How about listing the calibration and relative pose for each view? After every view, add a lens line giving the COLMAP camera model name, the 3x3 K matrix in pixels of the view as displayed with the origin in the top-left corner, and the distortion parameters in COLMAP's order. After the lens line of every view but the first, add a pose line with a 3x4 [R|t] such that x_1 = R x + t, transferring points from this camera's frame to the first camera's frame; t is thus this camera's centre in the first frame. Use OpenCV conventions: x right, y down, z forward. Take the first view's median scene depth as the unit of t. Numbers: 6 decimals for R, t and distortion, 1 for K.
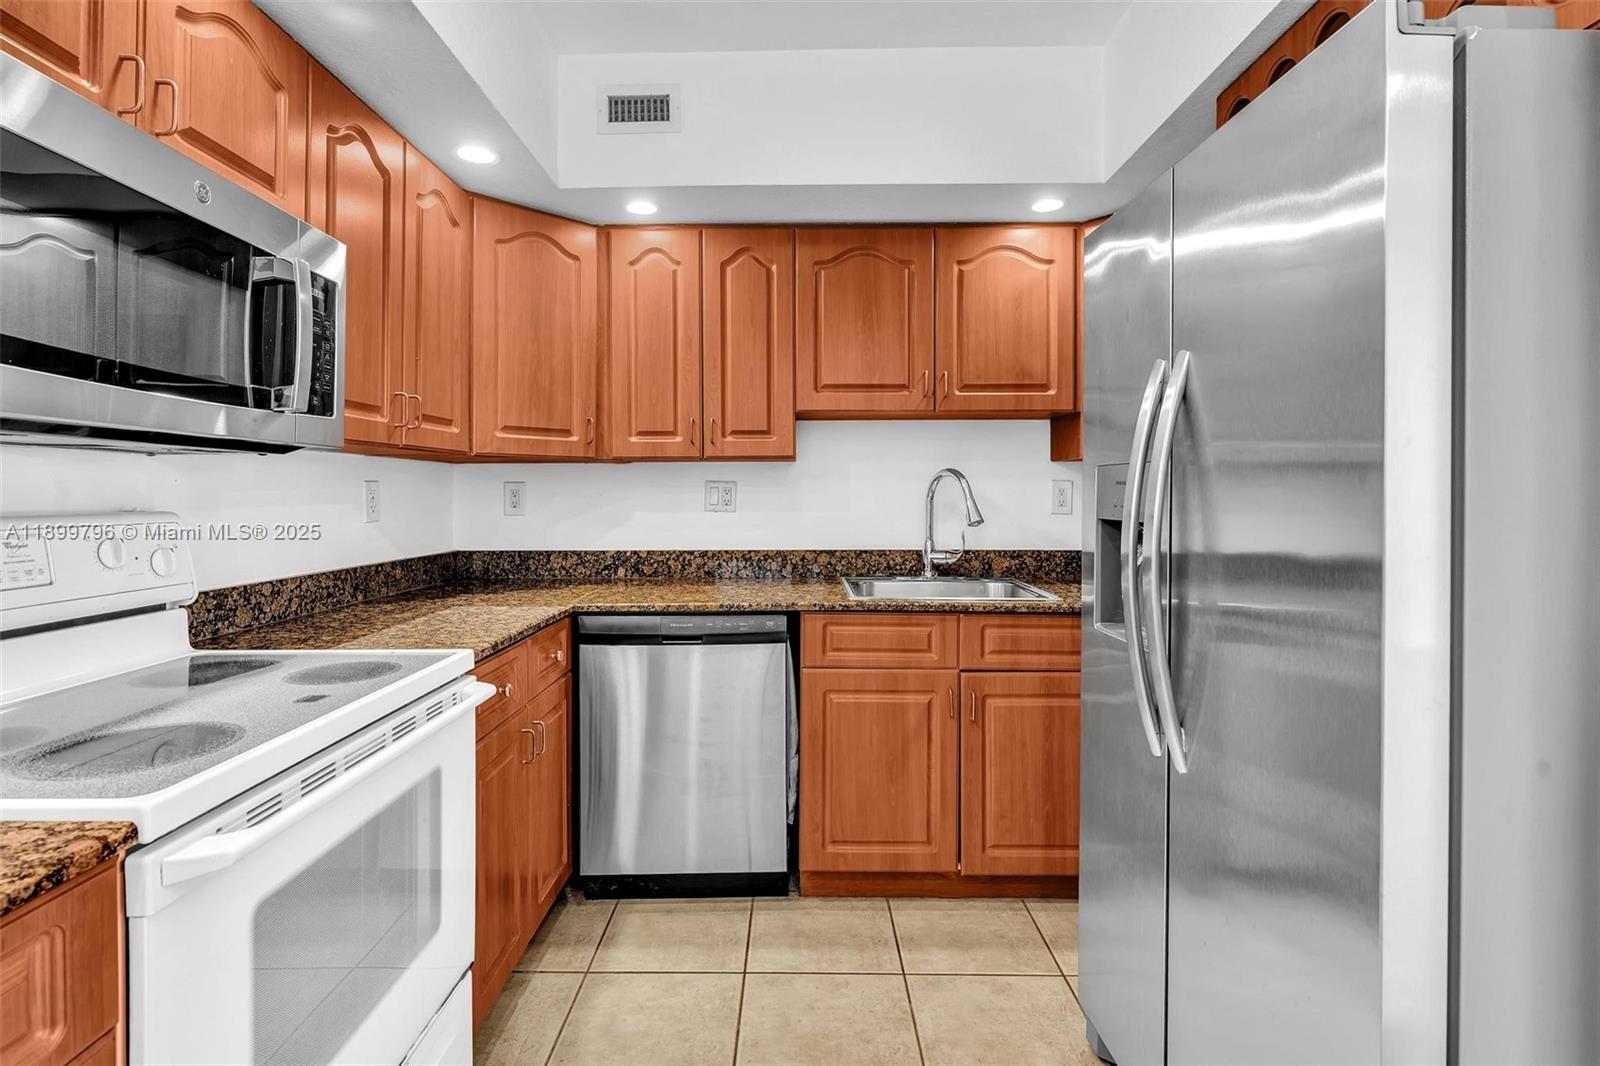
lens RADIAL K [[751.9, 0, 798.7], [0, 751.9, 498.7], [0, 0, 1]] dist [0.000065, 0.000231]
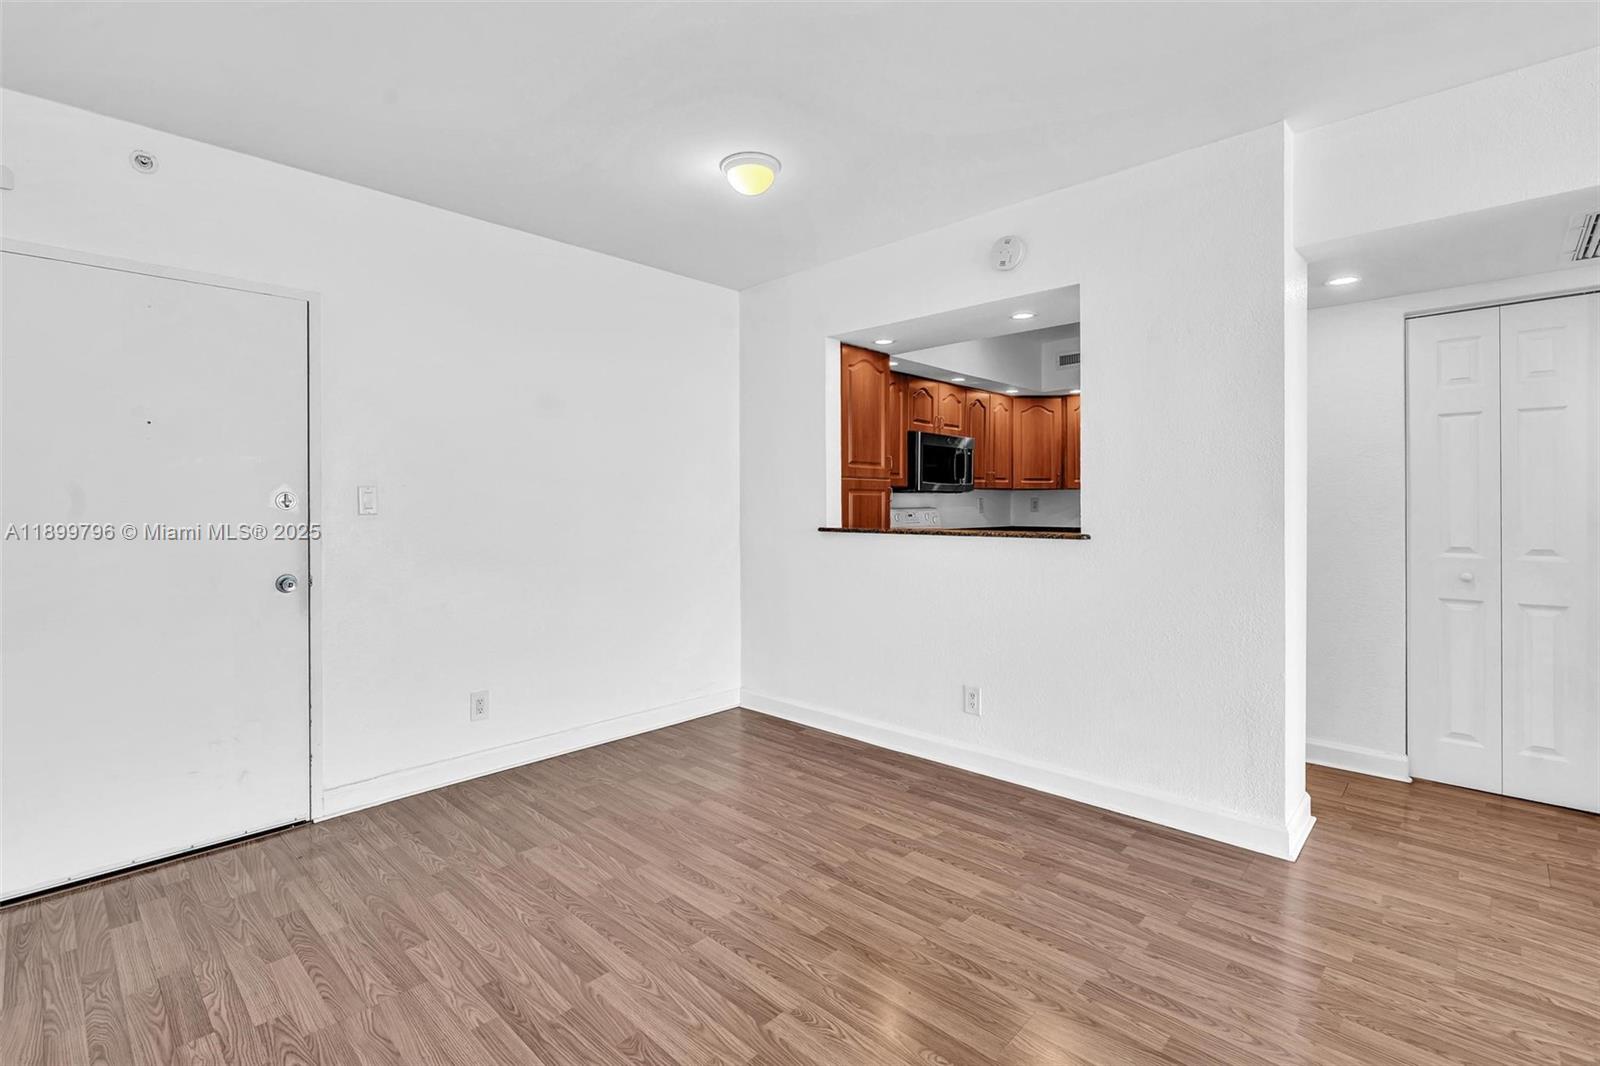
lens RADIAL K [[736.2, 0, 801.6], [0, 736.2, 488.3], [0, 0, 1]] dist [-0.009210, 0.000182]
pose [[0.725169, -0.011053, -0.688482, 0.887692], [0.001363, 0.999892, -0.014616, -0.021925], [0.688570, 0.009661, 0.725106, -1.543871]]
